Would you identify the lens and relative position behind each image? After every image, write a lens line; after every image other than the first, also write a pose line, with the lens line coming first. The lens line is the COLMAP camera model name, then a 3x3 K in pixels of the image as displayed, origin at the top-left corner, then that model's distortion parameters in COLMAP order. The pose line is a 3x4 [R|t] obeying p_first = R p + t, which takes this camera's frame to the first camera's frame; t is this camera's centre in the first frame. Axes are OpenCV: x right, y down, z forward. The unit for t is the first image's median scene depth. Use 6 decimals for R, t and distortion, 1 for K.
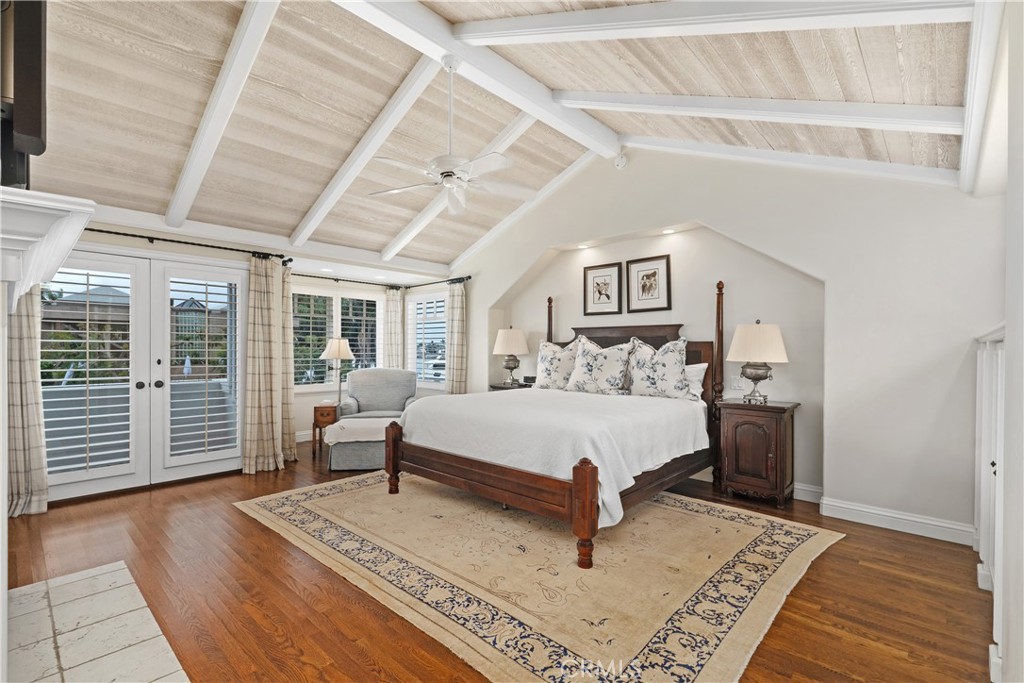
lens RADIAL K [[464.5, 0, 513.5], [0, 464.5, 346.2], [0, 0, 1]] dist [0.001952, -0.000154]
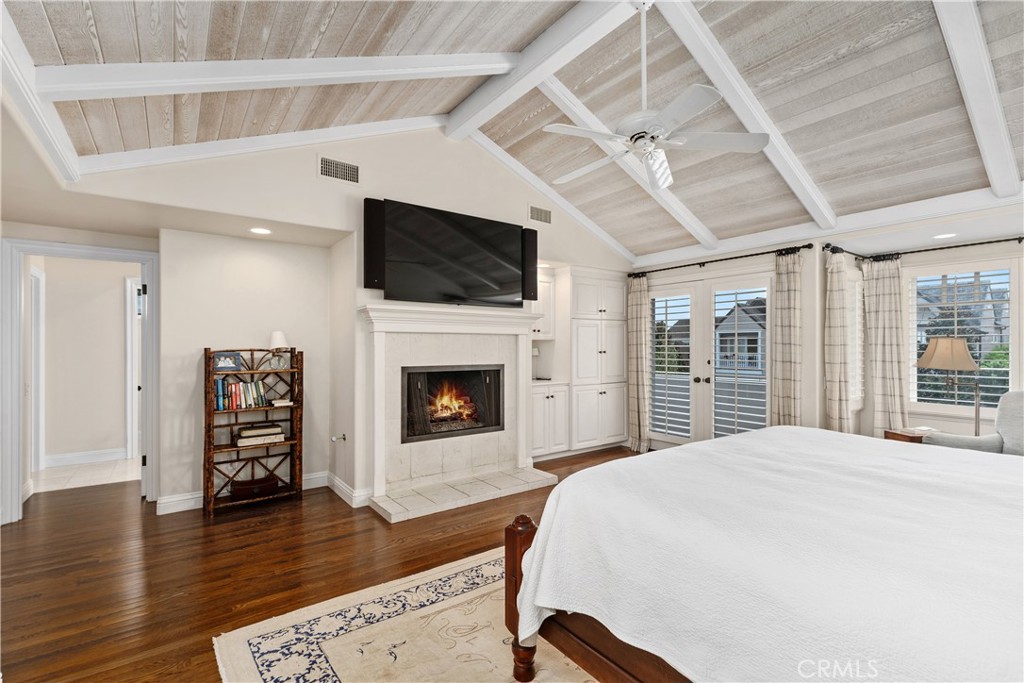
lens RADIAL K [[464.5, 0, 513.3], [0, 464.5, 345.5], [0, 0, 1]] dist [0.001952, -0.000154]
pose [[-0.191352, -0.005936, -0.981503, 0.568378], [0.005489, 0.999960, -0.007118, -0.004901], [0.981506, -0.006750, -0.191312, 0.765301]]
